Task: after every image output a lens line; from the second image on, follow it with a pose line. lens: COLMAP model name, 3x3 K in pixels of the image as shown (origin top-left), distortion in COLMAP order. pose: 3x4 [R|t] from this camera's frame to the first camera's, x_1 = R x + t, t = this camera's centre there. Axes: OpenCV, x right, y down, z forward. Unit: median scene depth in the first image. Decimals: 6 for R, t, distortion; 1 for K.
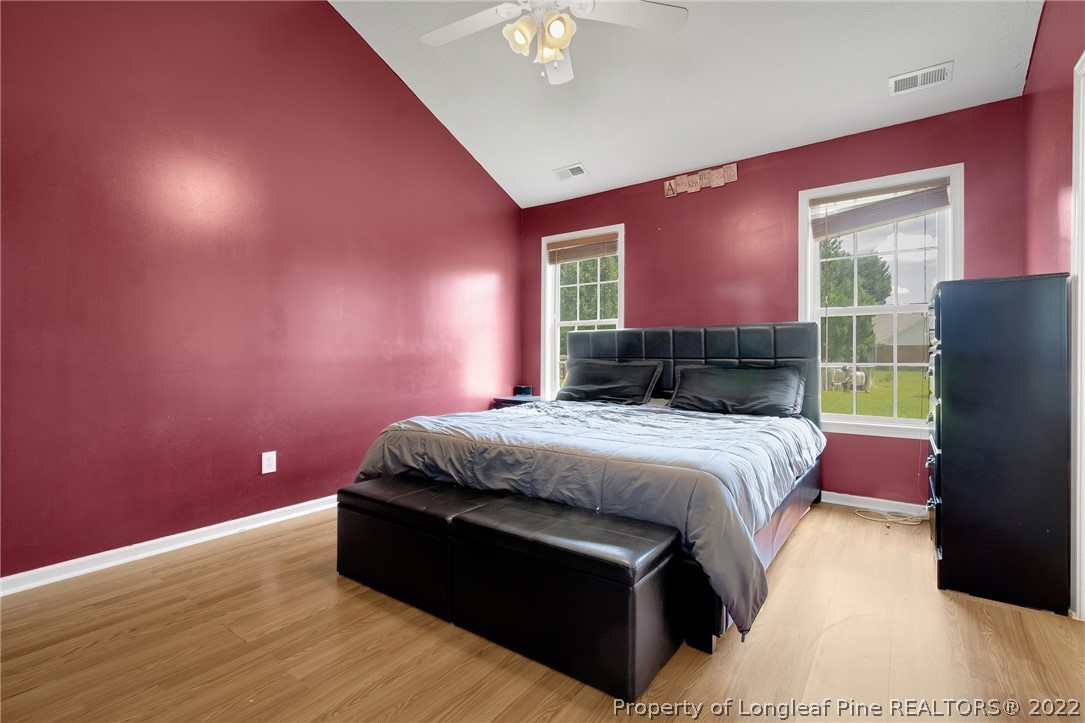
lens RADIAL K [[494.1, 0, 542.6], [0, 494.1, 358.5], [0, 0, 1]] dist [0.001340, -0.001935]
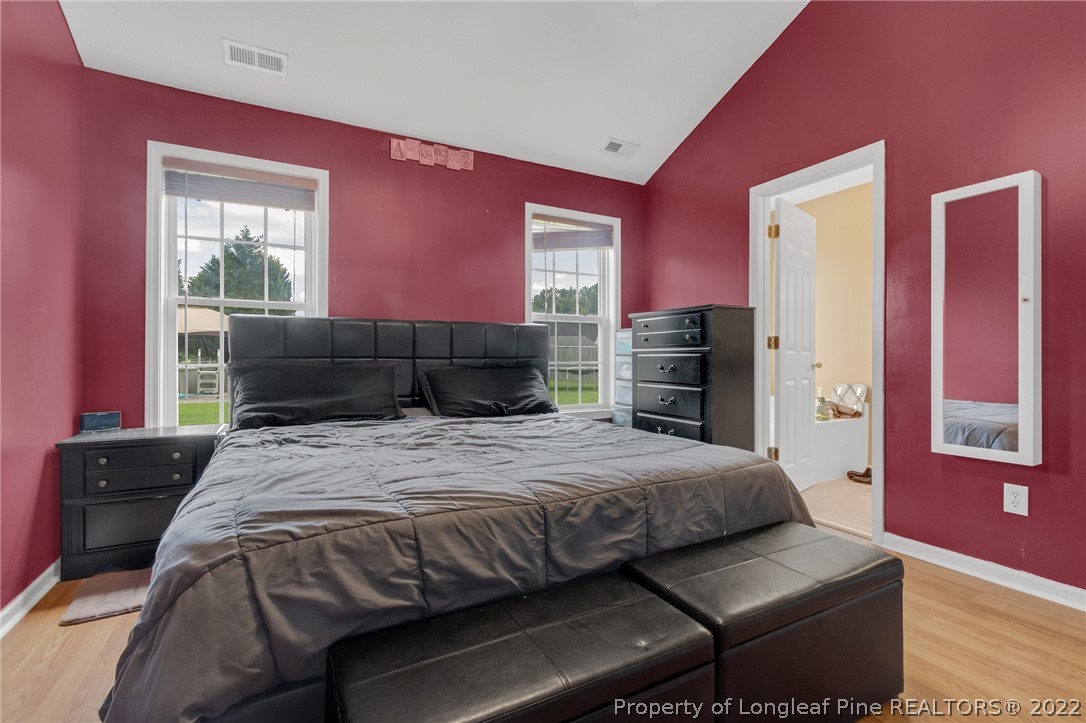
lens RADIAL K [[494.6, 0, 544.8], [0, 494.6, 358.0], [0, 0, 1]] dist [0.001340, -0.001935]
pose [[0.428100, -0.000493, 0.903731, -0.473912], [0.003383, 0.999994, -0.001057, 0.001239], [-0.903725, 0.003510, 0.428099, 0.548805]]
